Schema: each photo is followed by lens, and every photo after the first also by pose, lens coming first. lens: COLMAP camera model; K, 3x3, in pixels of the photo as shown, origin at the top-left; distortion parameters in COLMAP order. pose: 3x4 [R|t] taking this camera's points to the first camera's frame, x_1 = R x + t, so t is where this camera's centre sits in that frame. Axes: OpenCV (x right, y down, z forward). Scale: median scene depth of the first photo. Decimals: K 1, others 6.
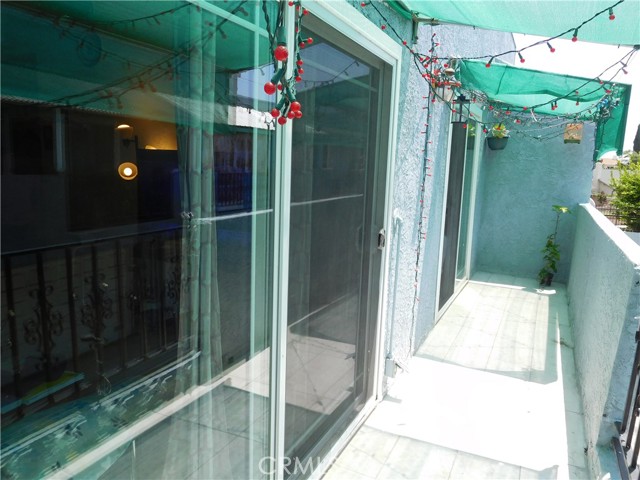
lens RADIAL K [[479.1, 0, 318.4], [0, 479.1, 243.9], [0, 0, 1]] dist [-0.014396, 0.002076]
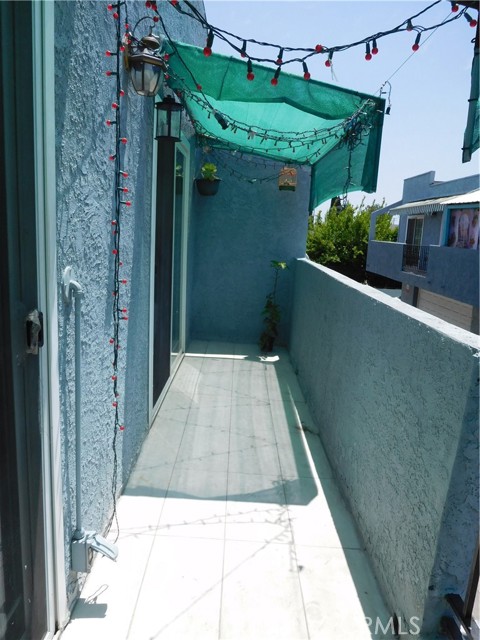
lens RADIAL K [[479.1, 0, 241.1], [0, 479.1, 321.9], [0, 0, 1]] dist [-0.014396, 0.002076]
pose [[0.899911, -0.069528, 0.430495, 0.079525], [0.053303, 0.997343, 0.049652, -0.022371], [-0.432803, -0.021736, 0.901226, 0.341967]]
